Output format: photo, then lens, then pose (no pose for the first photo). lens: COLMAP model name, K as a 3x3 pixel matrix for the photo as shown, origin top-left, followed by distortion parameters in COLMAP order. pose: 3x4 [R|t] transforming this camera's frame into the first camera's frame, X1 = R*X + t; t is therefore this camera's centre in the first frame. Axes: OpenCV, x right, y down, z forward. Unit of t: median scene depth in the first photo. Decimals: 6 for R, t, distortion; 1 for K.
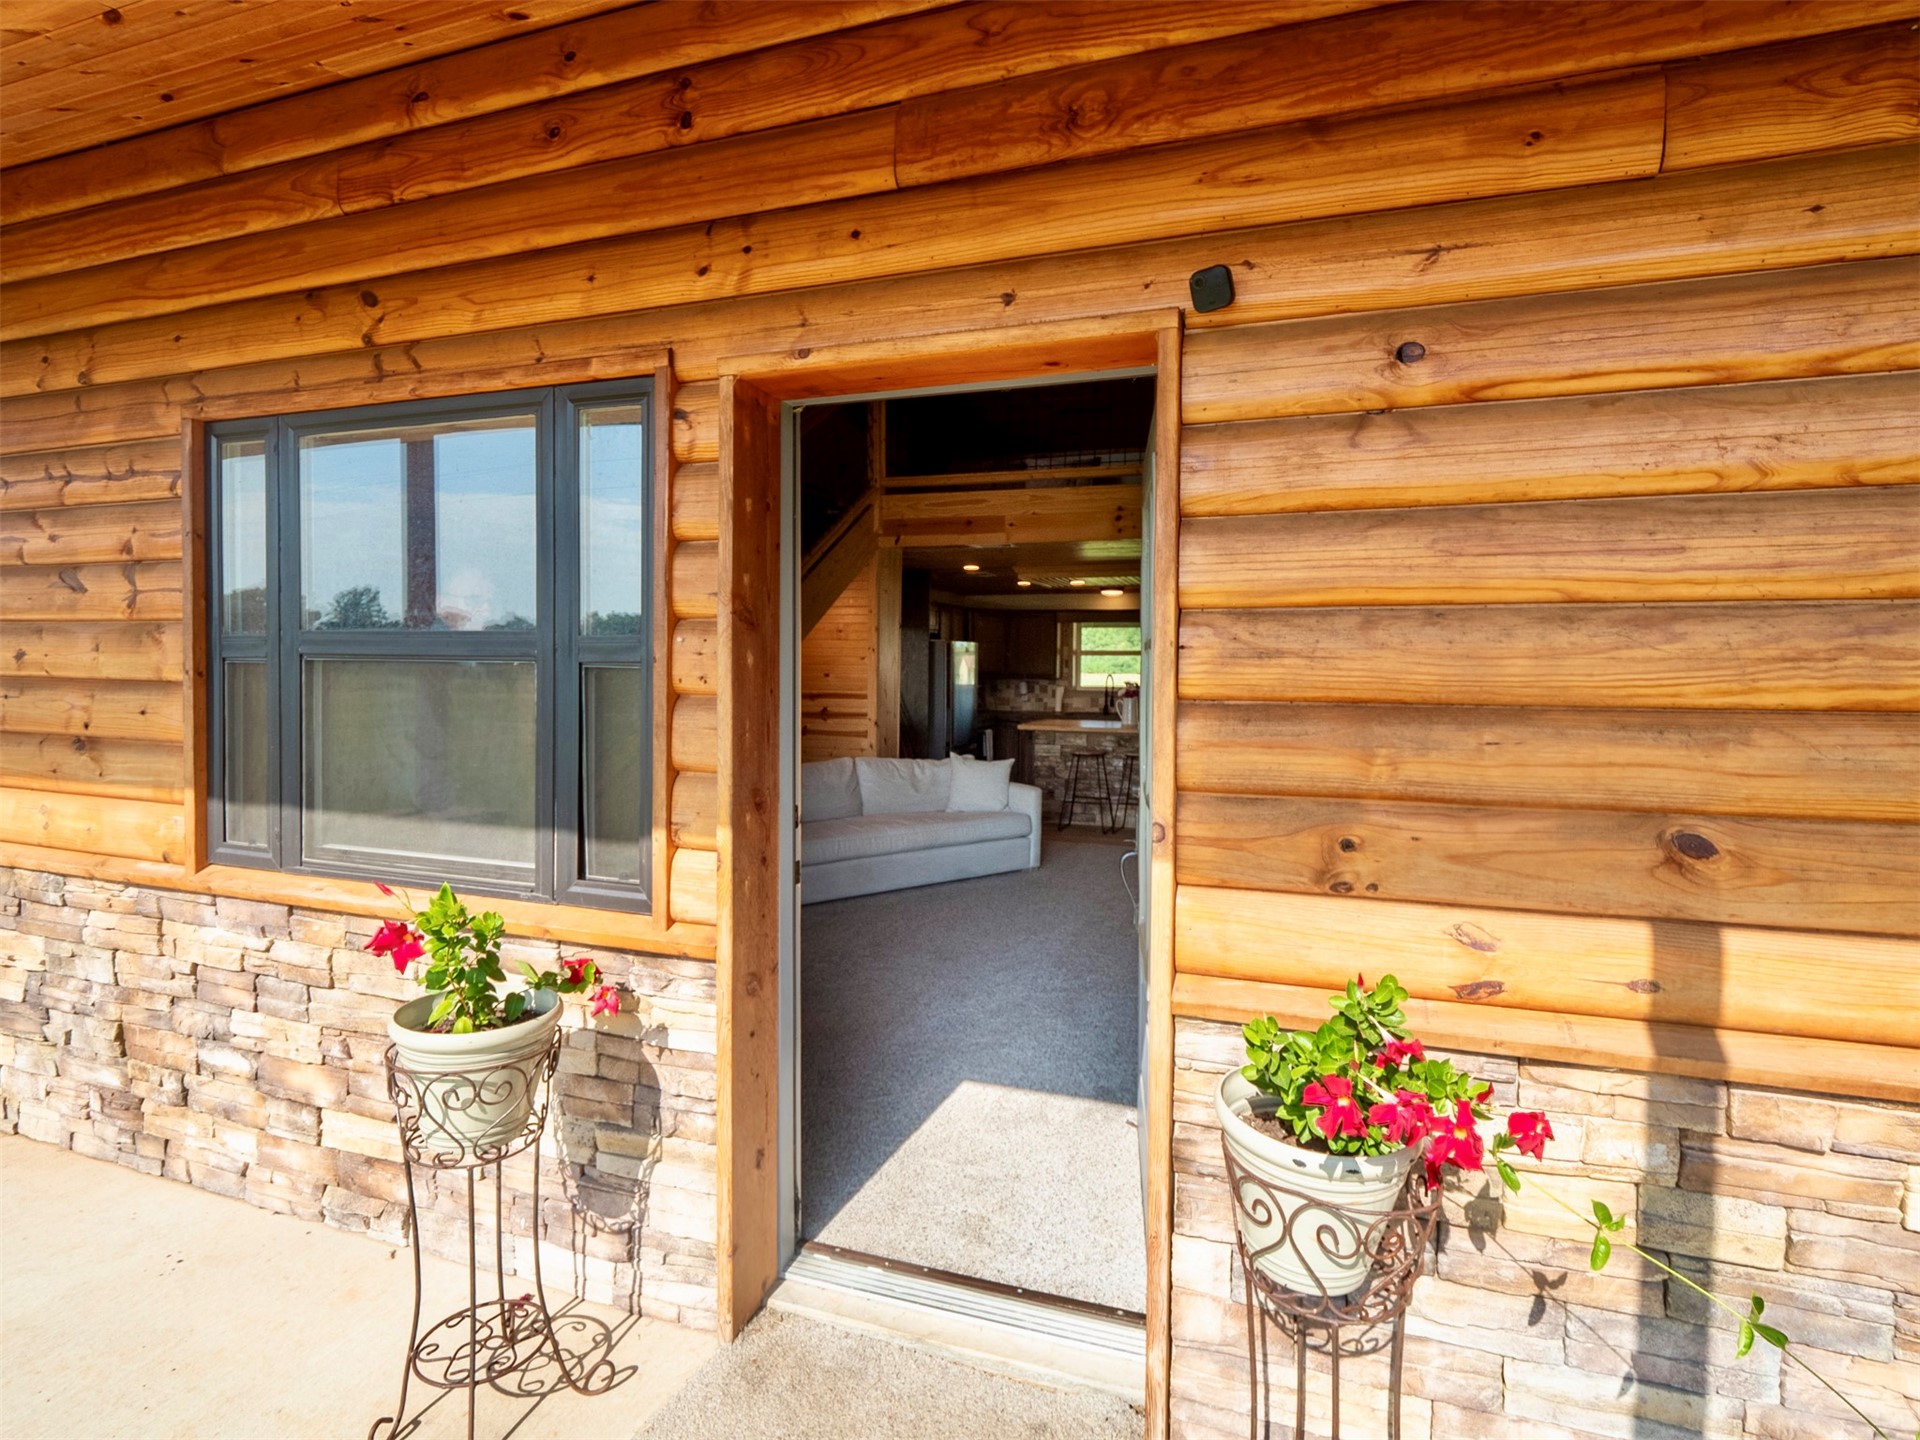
lens RADIAL K [[950.6, 0, 986.5], [0, 950.6, 728.7], [0, 0, 1]] dist [-0.008683, -0.002553]
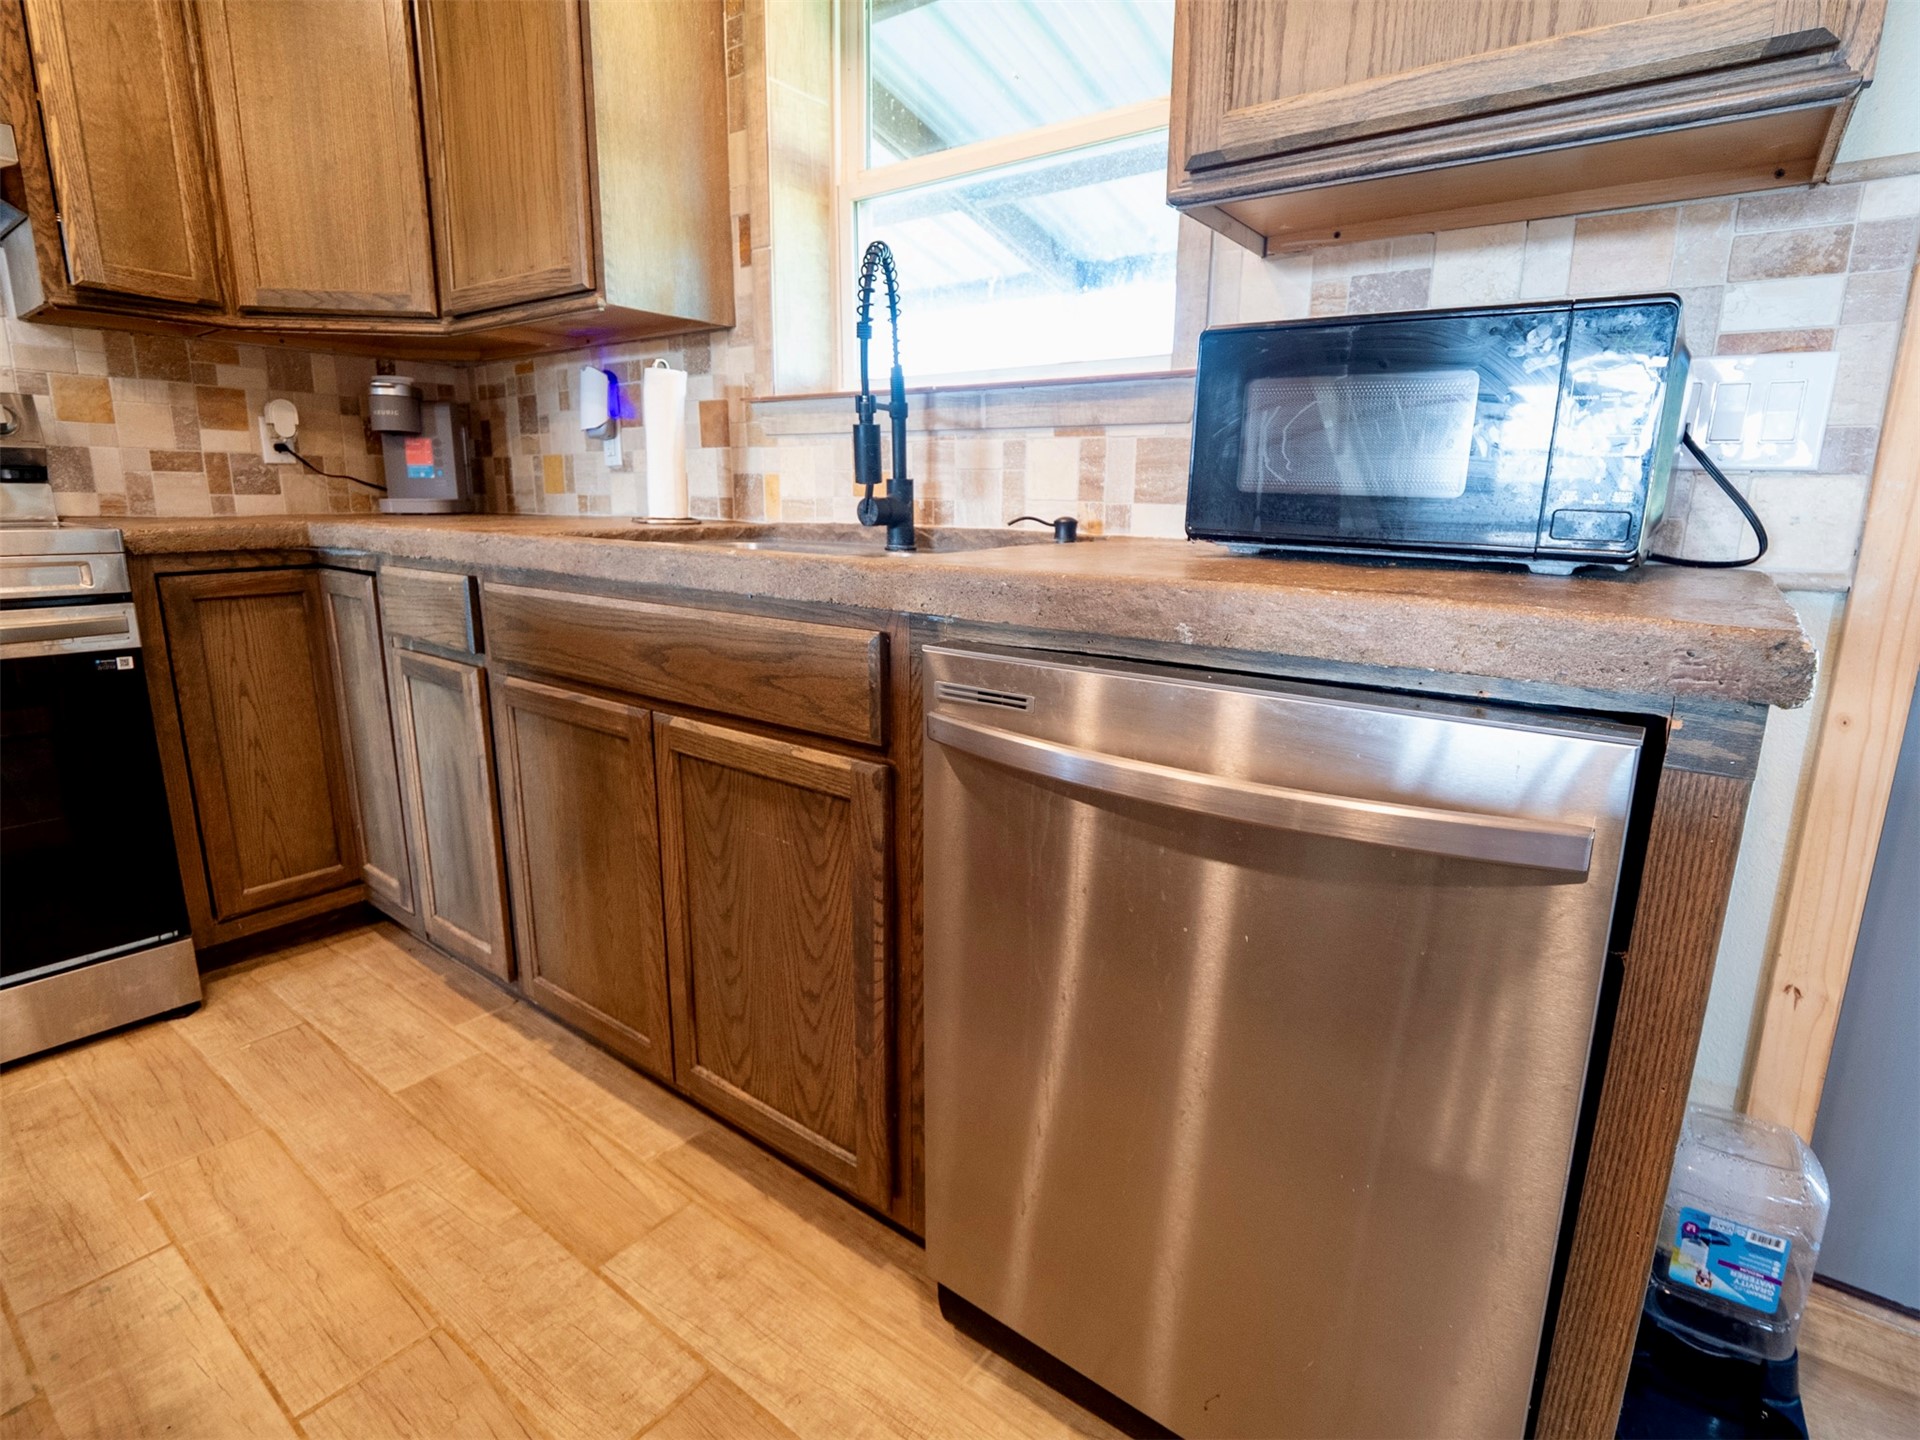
lens RADIAL K [[950.6, 0, 980.1], [0, 950.6, 701.4], [0, 0, 1]] dist [-0.008683, -0.002553]
pose [[0.949521, 0.071635, -0.305416, 0.233172], [-0.026290, 0.988325, 0.150077, -0.015868], [0.312601, -0.134472, 0.940318, 1.065449]]
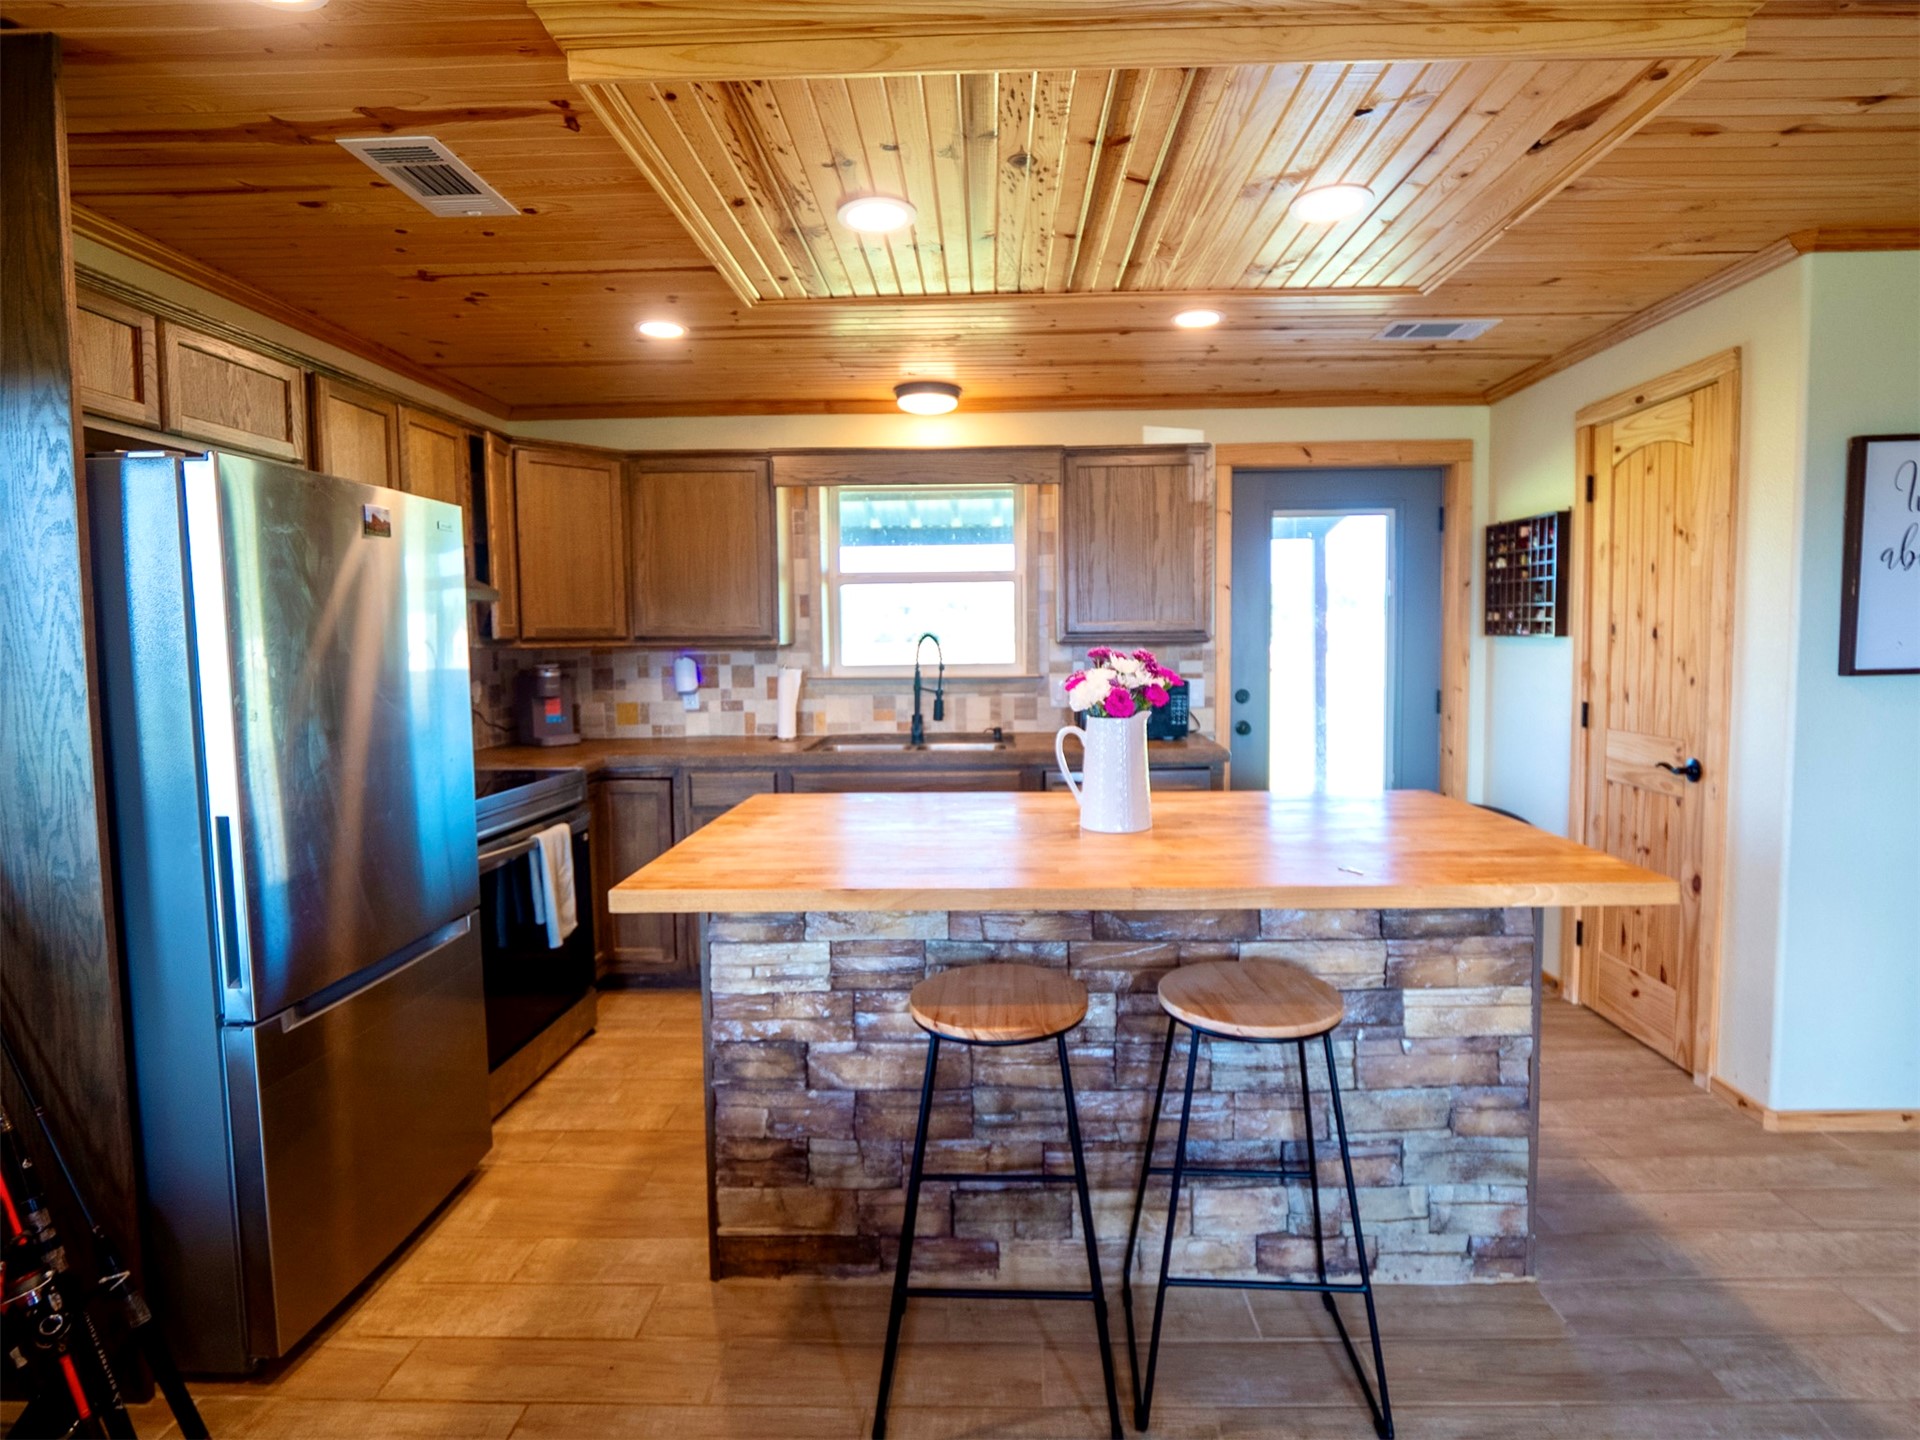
lens RADIAL K [[950.6, 0, 976.6], [0, 950.6, 719.4], [0, 0, 1]] dist [-0.008683, -0.002553]
pose [[0.955822, -0.045768, 0.290360, 0.049533], [0.040255, 0.998878, 0.024934, -0.039025], [-0.291176, -0.012144, 0.956593, 0.792452]]
